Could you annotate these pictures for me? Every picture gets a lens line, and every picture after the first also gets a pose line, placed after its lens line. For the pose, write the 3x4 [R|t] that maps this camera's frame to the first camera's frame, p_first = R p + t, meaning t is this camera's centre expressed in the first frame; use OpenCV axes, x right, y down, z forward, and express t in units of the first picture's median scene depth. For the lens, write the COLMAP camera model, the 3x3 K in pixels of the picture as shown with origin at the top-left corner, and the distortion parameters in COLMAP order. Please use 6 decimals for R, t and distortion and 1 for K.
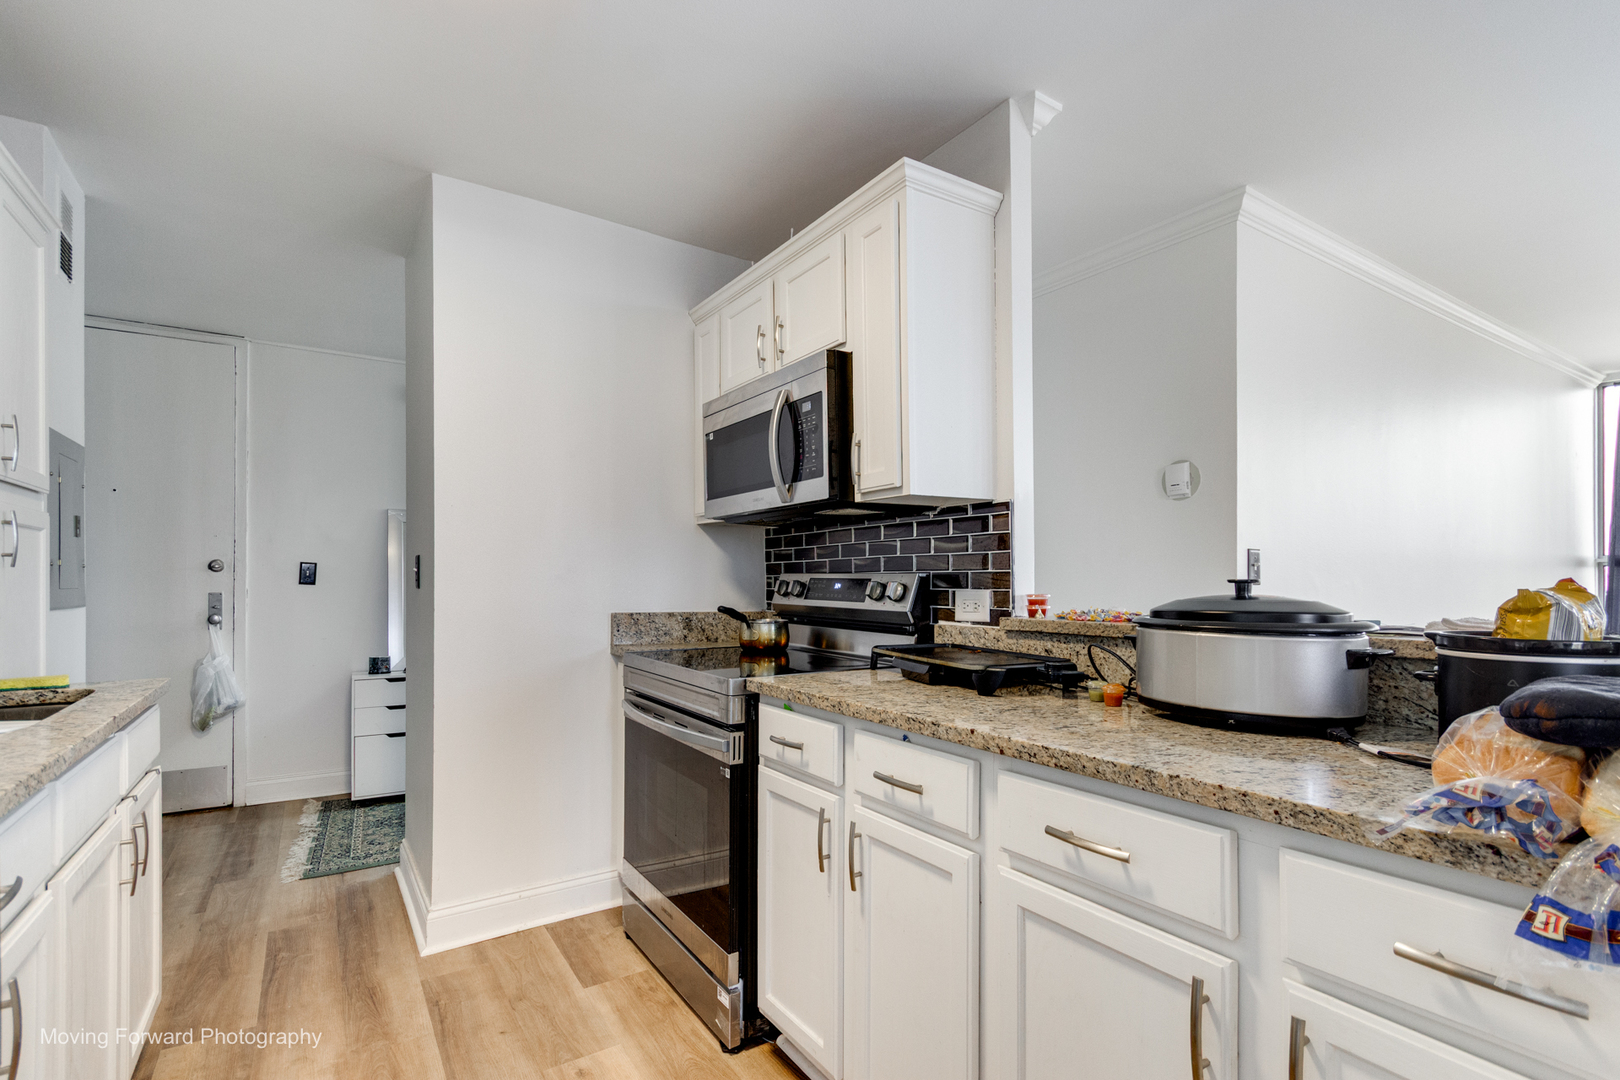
lens RADIAL K [[765.2, 0, 816.5], [0, 765.2, 564.8], [0, 0, 1]] dist [0.001659, 0.000043]
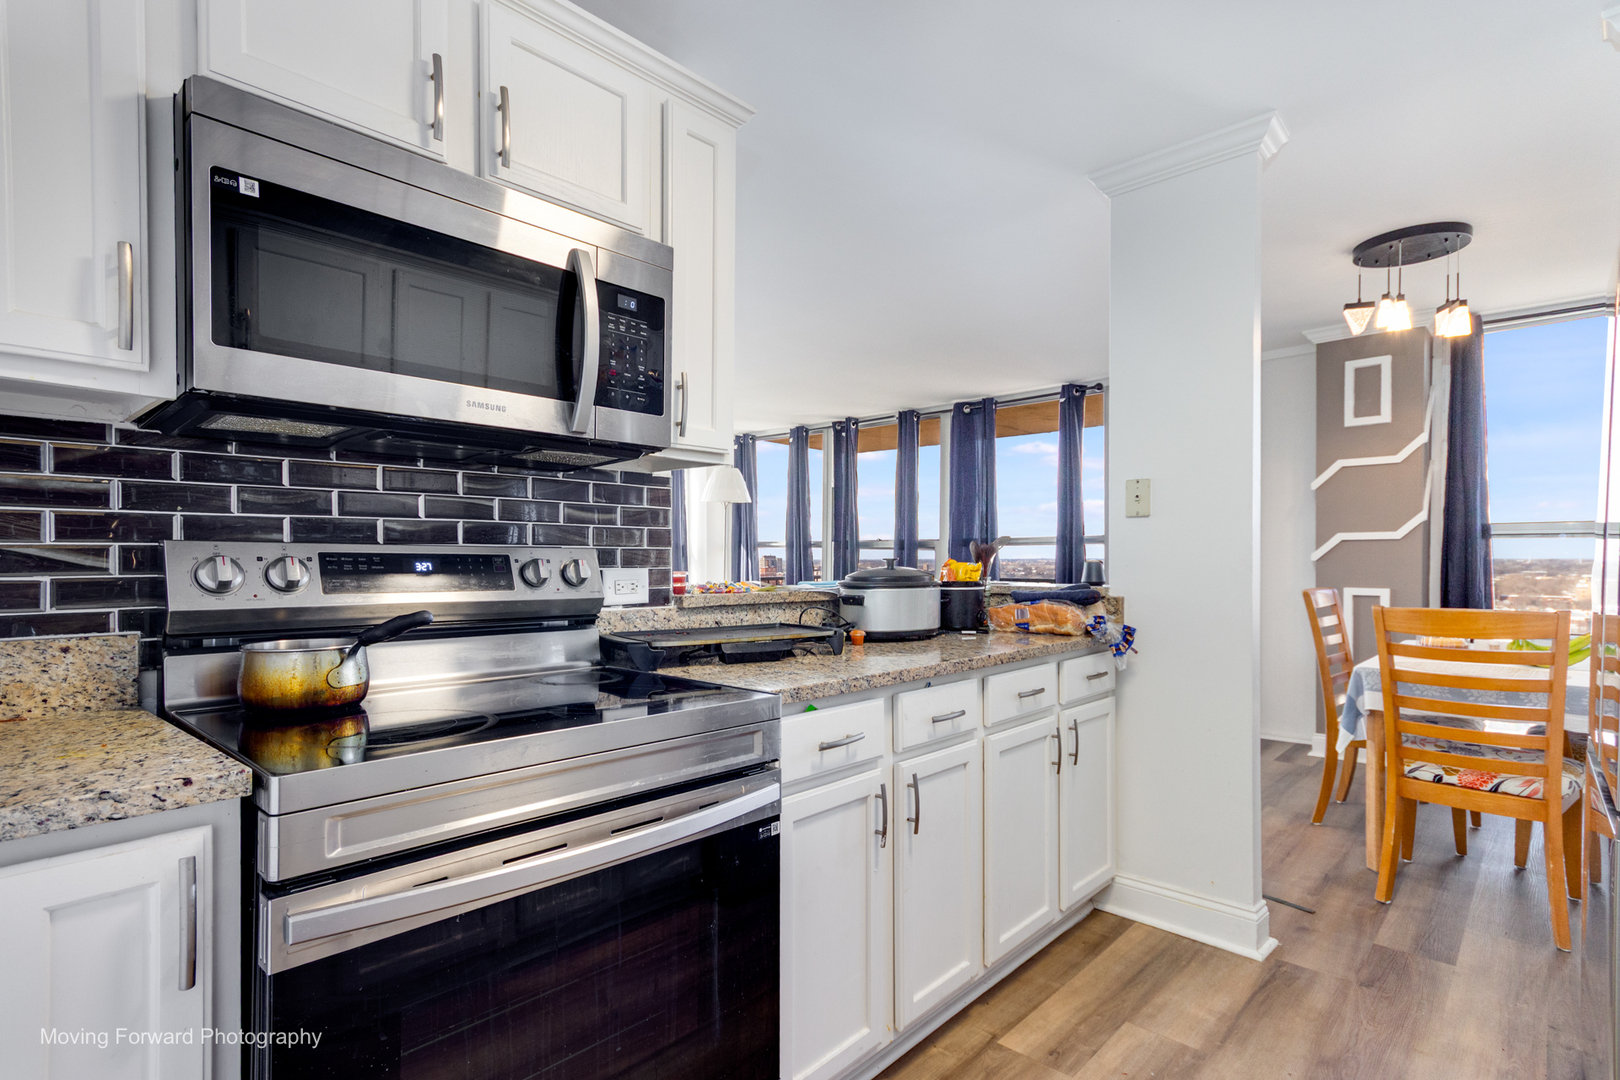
lens RADIAL K [[808.8, 0, 802.2], [0, 808.8, 563.4], [0, 0, 1]] dist [0.012663, 0.000678]
pose [[-0.230479, -0.005663, 0.973061, -0.800793], [-0.021108, 0.999777, 0.000819, 0.022735], [-0.972848, -0.020350, -0.230547, 1.078846]]
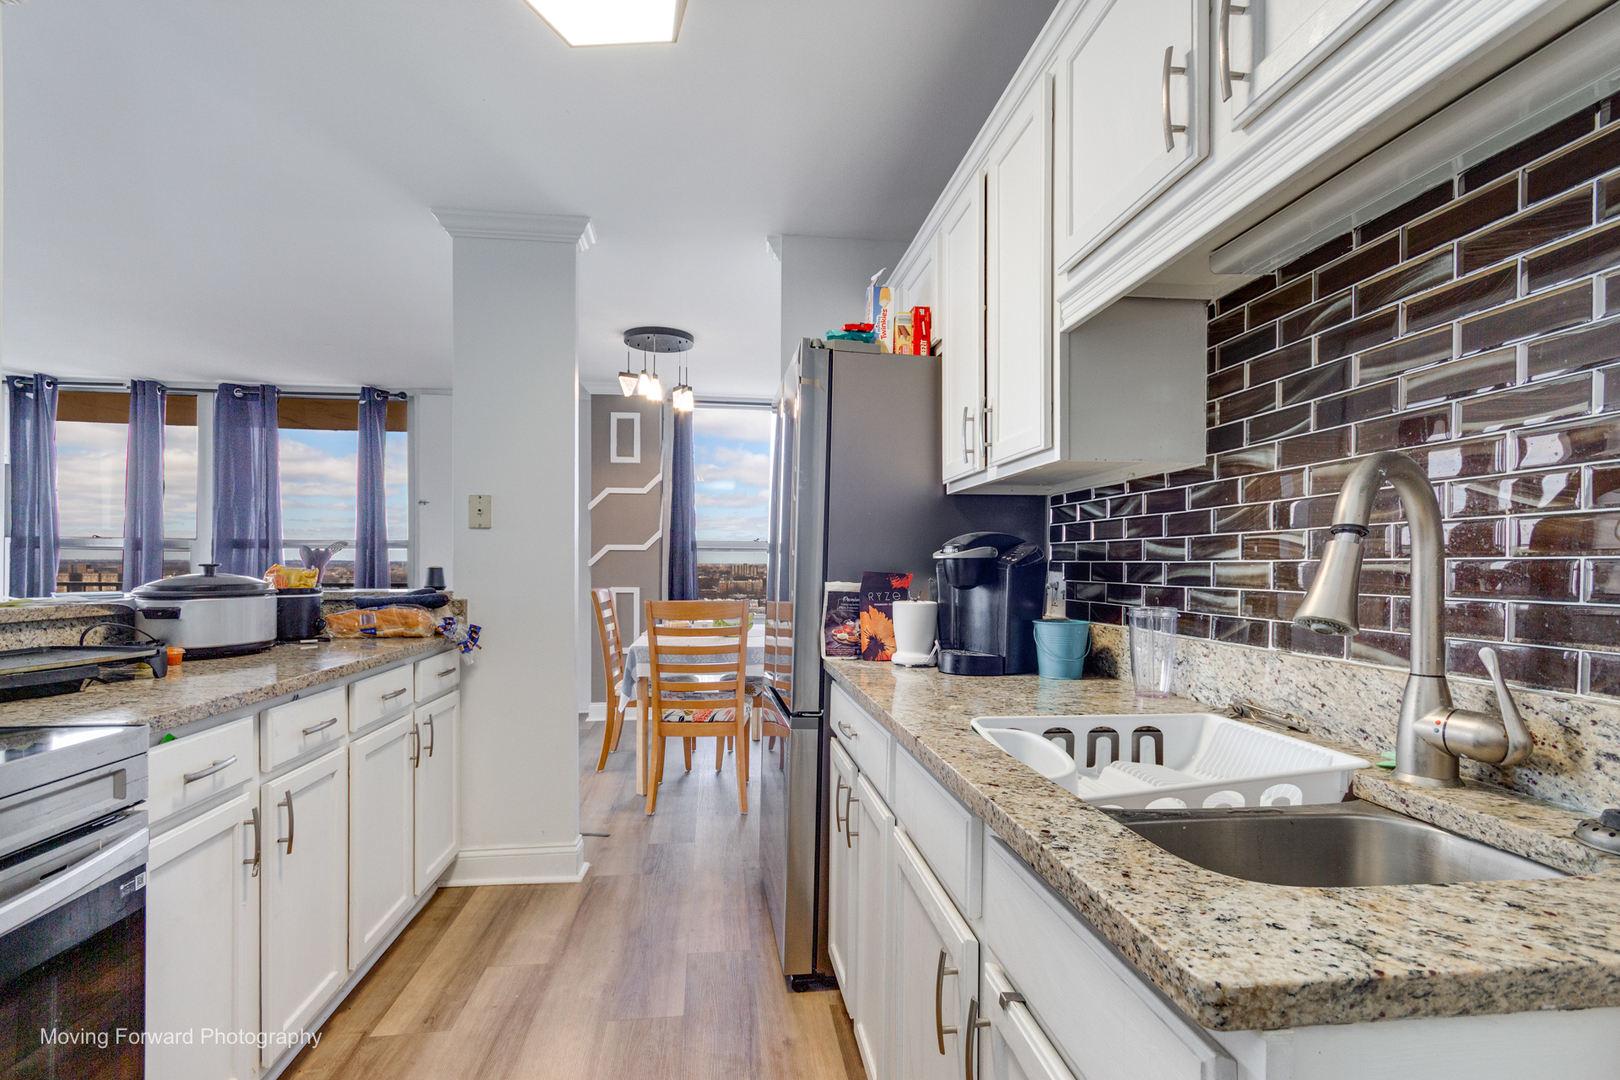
lens RADIAL K [[765.2, 0, 816.5], [0, 765.2, 564.8], [0, 0, 1]] dist [0.001659, 0.000043]
pose [[-0.899449, -0.005897, 0.436986, -0.813470], [-0.015888, 0.999689, -0.019213, 0.021306], [-0.436737, -0.024224, -0.899263, 1.234301]]
